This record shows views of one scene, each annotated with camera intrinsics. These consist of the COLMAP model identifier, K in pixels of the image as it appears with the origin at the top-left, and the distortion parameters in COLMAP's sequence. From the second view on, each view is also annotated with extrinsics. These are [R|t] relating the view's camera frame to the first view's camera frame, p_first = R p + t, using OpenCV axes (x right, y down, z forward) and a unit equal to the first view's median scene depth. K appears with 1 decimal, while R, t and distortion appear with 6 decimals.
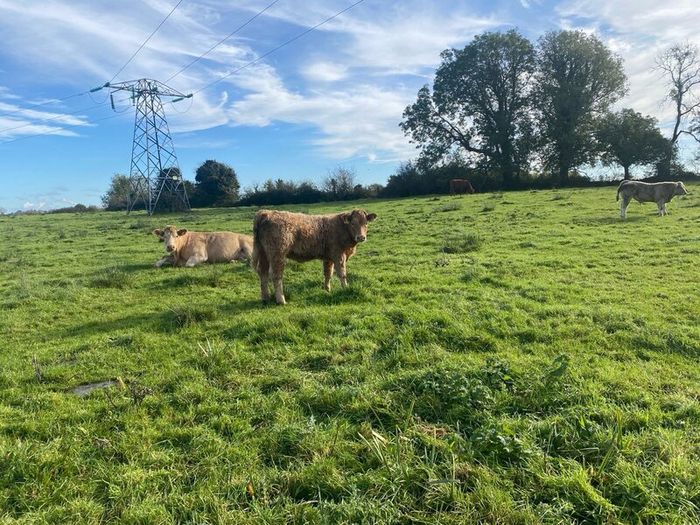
lens RADIAL K [[521.6, 0, 347.4], [0, 521.6, 258.7], [0, 0, 1]] dist [0.013685, -0.020568]
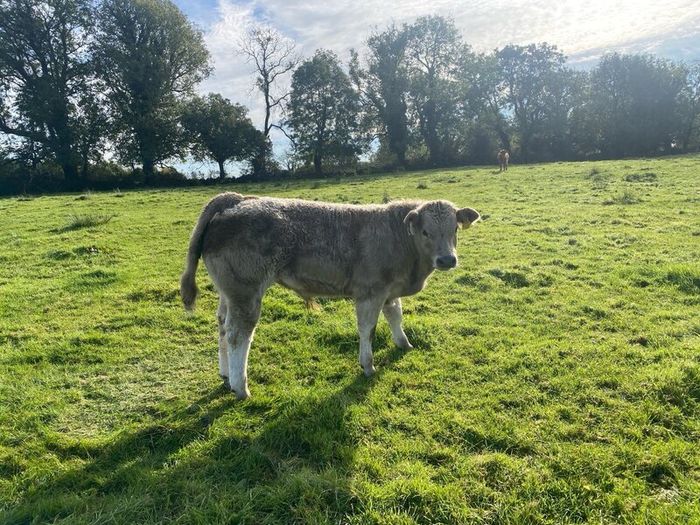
lens RADIAL K [[521.6, 0, 352.0], [0, 521.6, 267.0], [0, 0, 1]] dist [0.013685, -0.020568]
pose [[0.747733, -0.103780, 0.655839, 0.118230], [0.090063, 0.994434, 0.054677, -0.033973], [-0.657863, 0.018183, 0.752918, 0.223018]]
